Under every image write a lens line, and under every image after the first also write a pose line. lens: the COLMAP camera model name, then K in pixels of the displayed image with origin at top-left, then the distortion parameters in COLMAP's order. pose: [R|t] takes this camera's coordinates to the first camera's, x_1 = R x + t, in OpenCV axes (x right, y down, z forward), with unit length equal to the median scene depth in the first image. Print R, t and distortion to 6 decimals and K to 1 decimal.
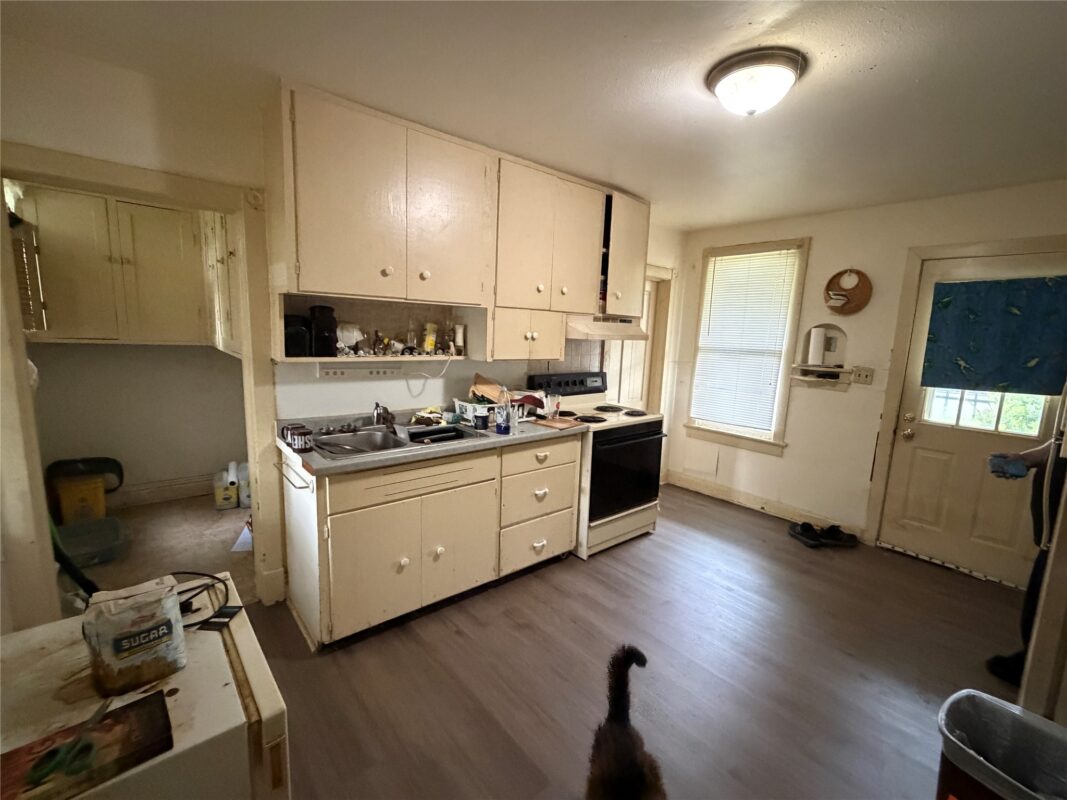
lens RADIAL K [[470.6, 0, 533.5], [0, 470.6, 400.0], [0, 0, 1]] dist [0.000742, -0.000386]
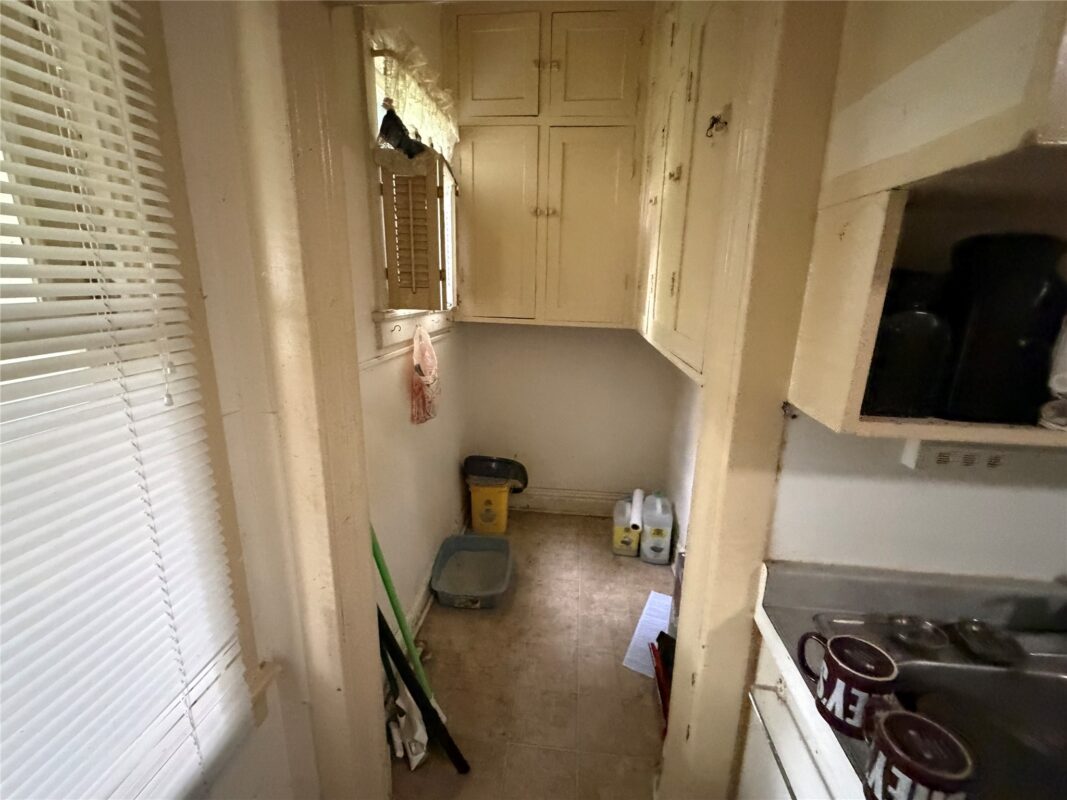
lens RADIAL K [[459.7, 0, 533.5], [0, 459.7, 400.0], [0, 0, 1]] dist [-0.000617, -0.000002]
pose [[0.695929, 0.149483, -0.702380, -0.325961], [-0.103128, 0.988760, 0.108250, -0.077086], [0.710667, -0.002900, 0.703523, 0.457864]]
